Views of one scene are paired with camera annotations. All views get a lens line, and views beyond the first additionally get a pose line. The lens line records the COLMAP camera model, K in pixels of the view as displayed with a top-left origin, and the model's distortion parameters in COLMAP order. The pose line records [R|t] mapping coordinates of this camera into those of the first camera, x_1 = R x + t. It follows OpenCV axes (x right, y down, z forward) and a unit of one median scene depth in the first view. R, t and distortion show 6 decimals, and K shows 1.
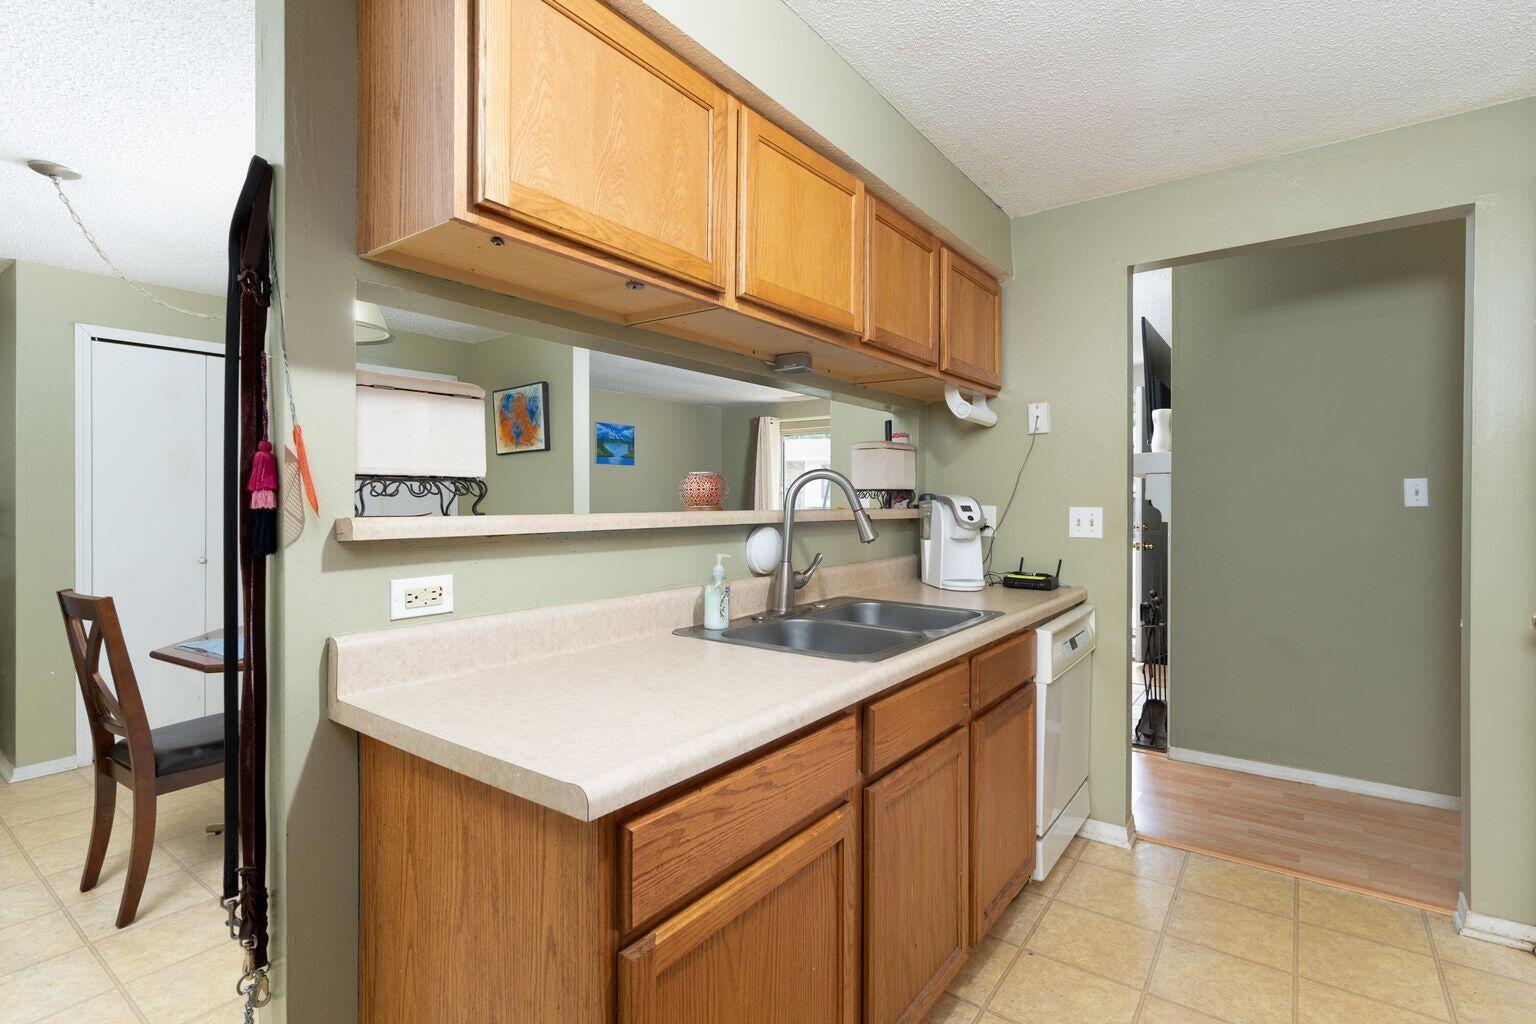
lens RADIAL K [[730.0, 0, 771.2], [0, 730.0, 498.9], [0, 0, 1]] dist [-0.020509, 0.000061]
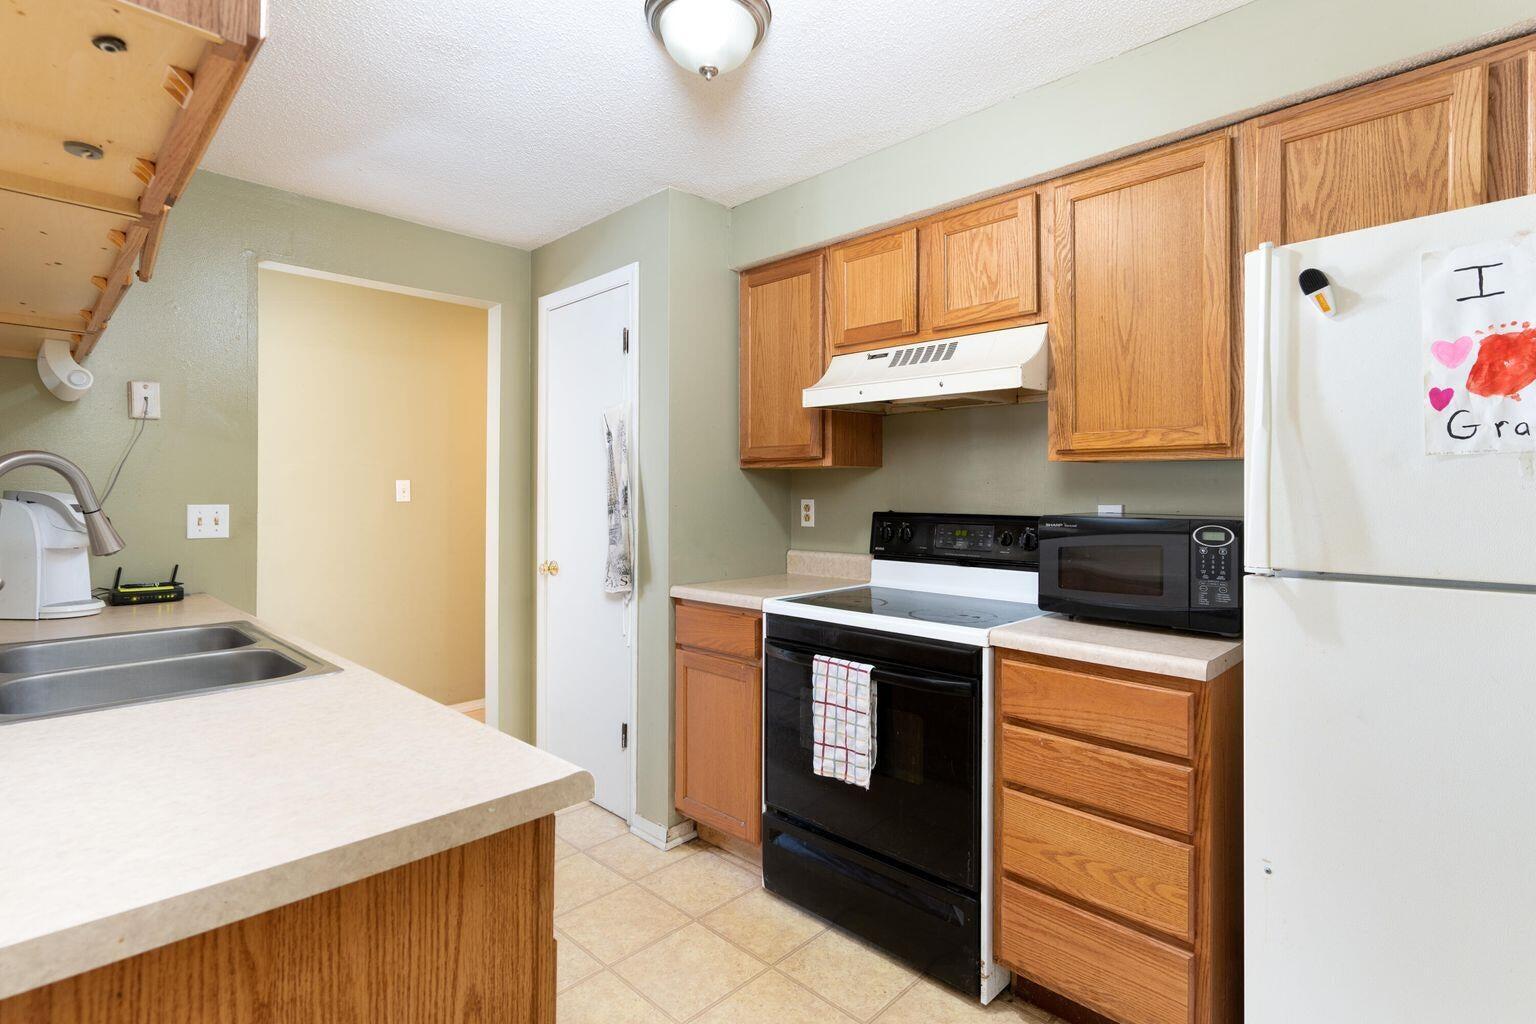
lens RADIAL K [[730.0, 0, 771.2], [0, 730.0, 498.9], [0, 0, 1]] dist [-0.020509, 0.000061]
pose [[0.137689, -0.004224, 0.990467, -0.370774], [-0.001431, 0.999989, 0.004463, -0.001155], [-0.990475, -0.002032, 0.137681, 0.172495]]
